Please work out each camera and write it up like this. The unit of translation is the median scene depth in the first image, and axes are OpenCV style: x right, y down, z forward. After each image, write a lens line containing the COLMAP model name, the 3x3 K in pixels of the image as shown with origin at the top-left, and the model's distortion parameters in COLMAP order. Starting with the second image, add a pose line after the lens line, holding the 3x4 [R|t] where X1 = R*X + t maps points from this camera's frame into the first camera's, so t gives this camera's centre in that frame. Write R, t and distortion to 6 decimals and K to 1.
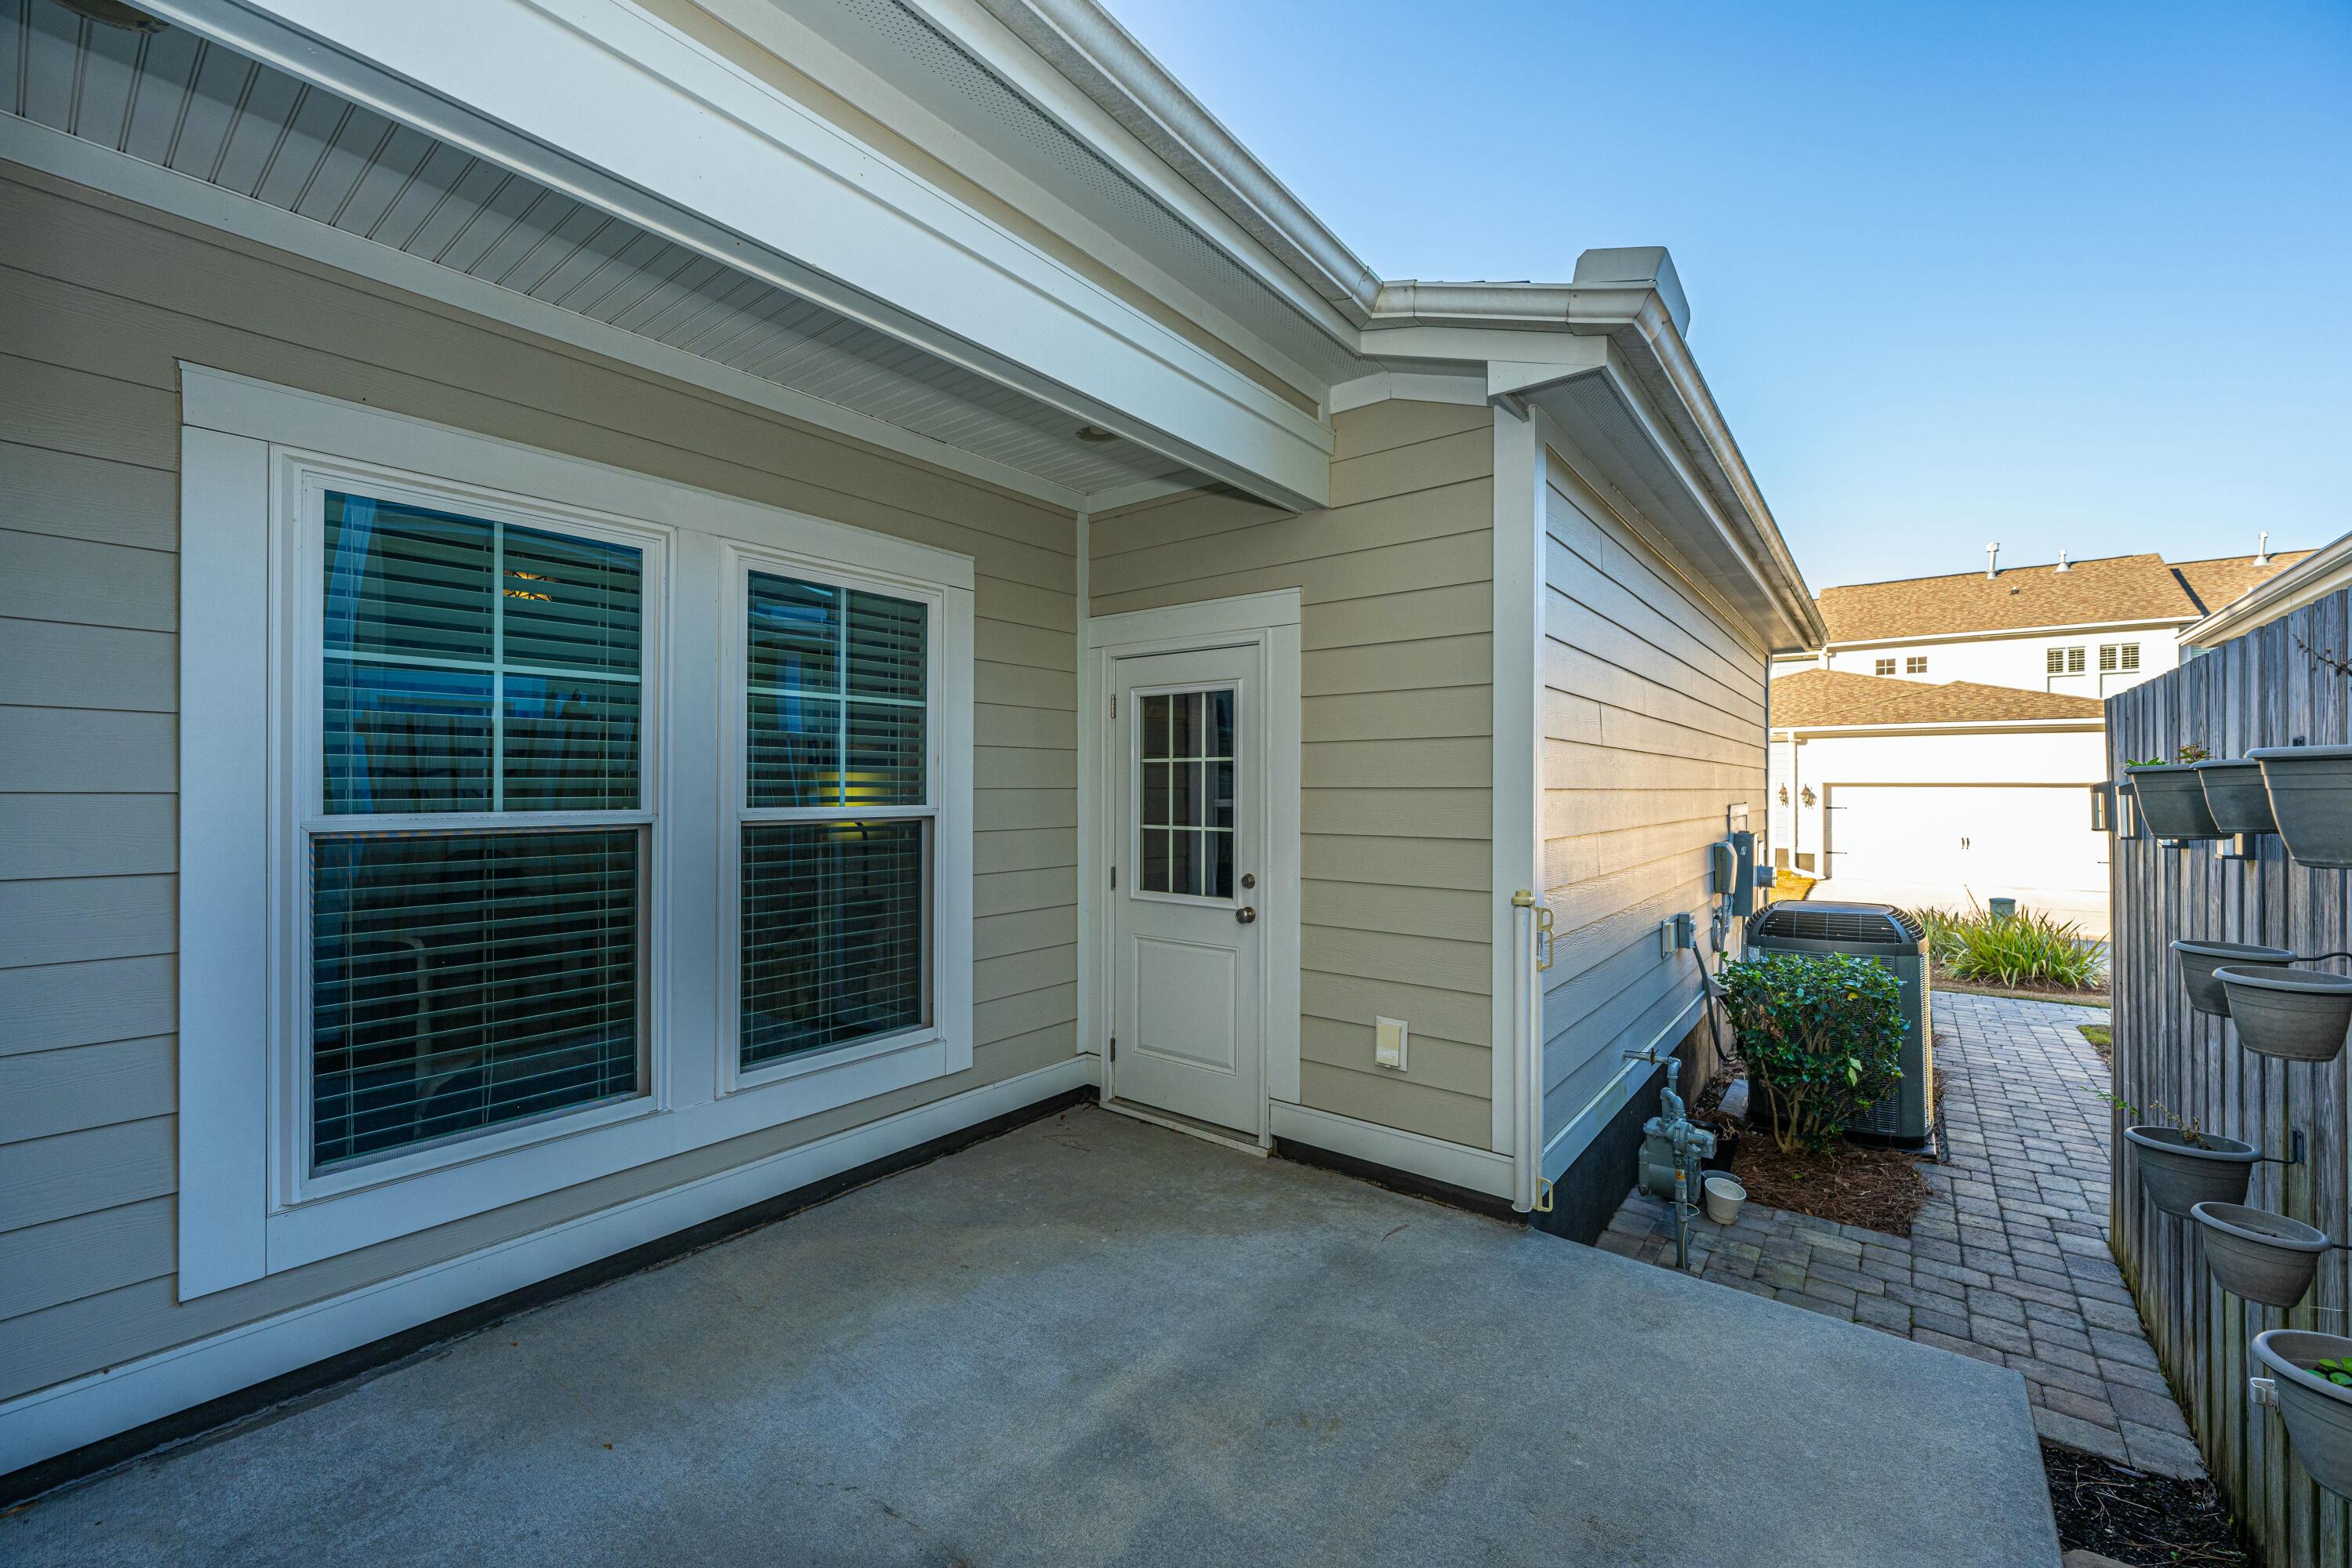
lens RADIAL K [[941.5, 0, 1181.3], [0, 941.5, 779.8], [0, 0, 1]] dist [0.000850, 0.000624]
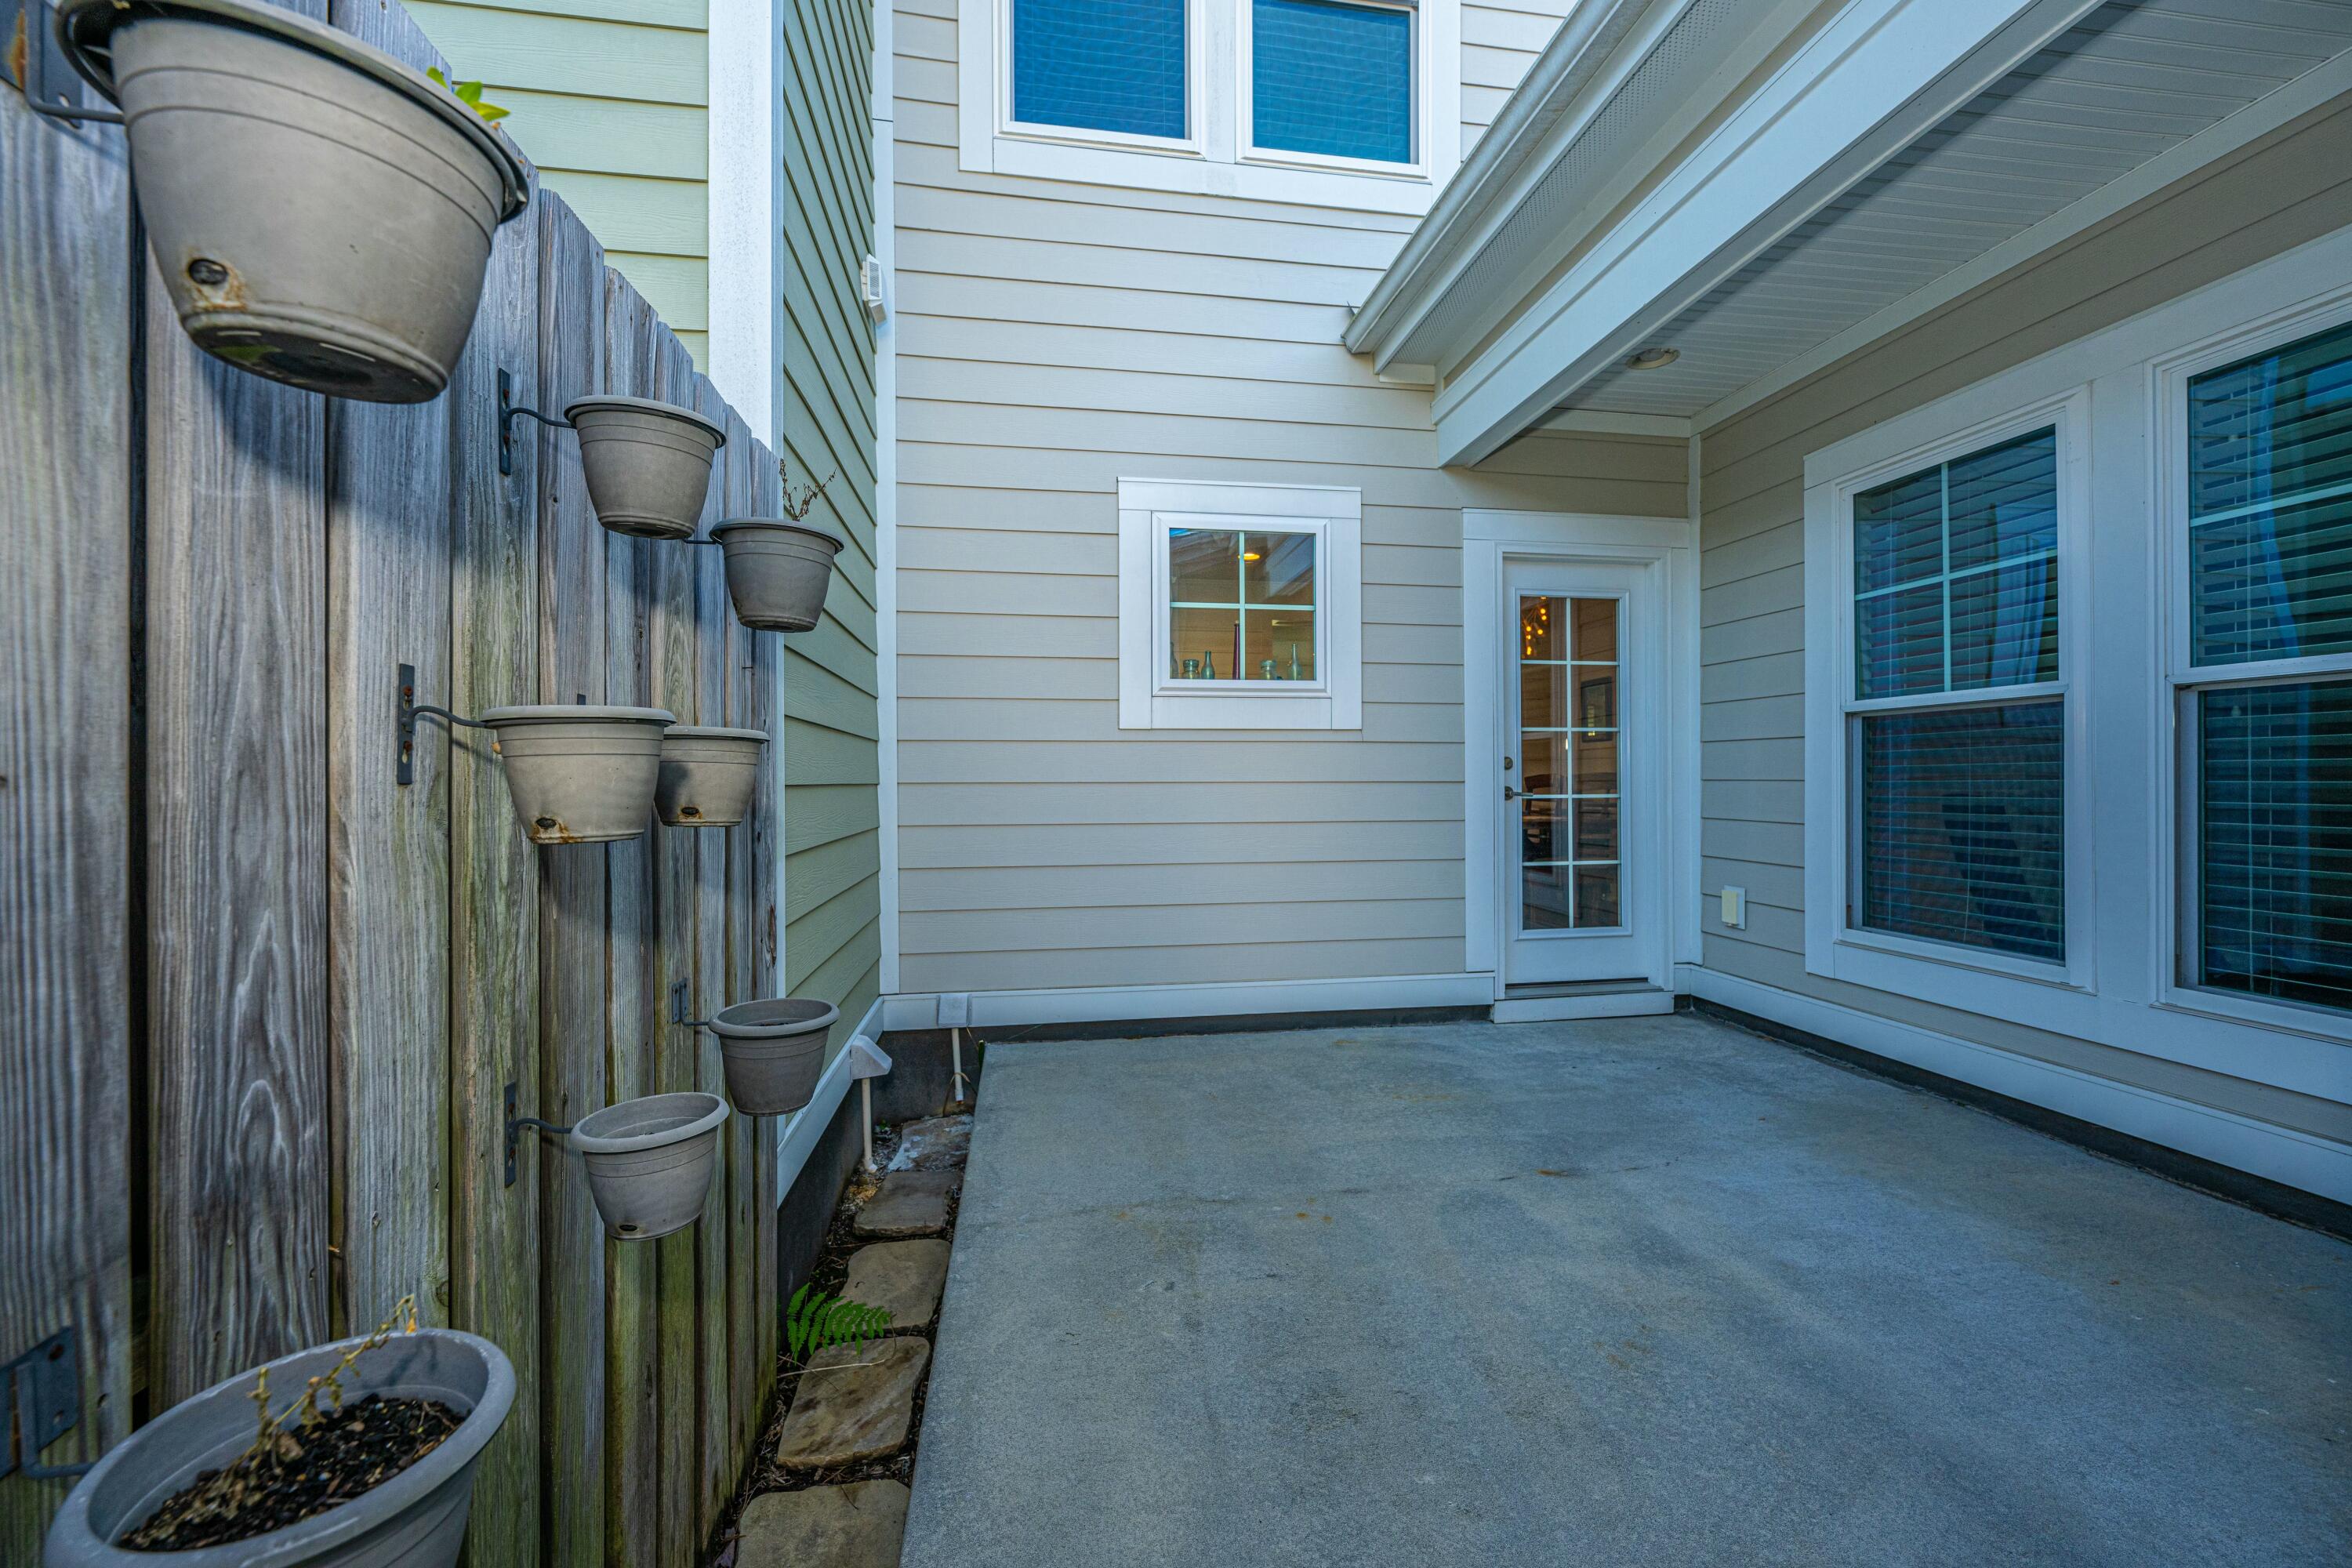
lens RADIAL K [[941.5, 0, 1177.7], [0, 941.5, 784.0], [0, 0, 1]] dist [0.000850, 0.000624]
pose [[-0.688329, 0.002988, -0.725393, 0.990937], [0.008671, 0.999954, -0.004109, 0.170270], [0.725347, -0.009118, -0.688323, 1.247422]]
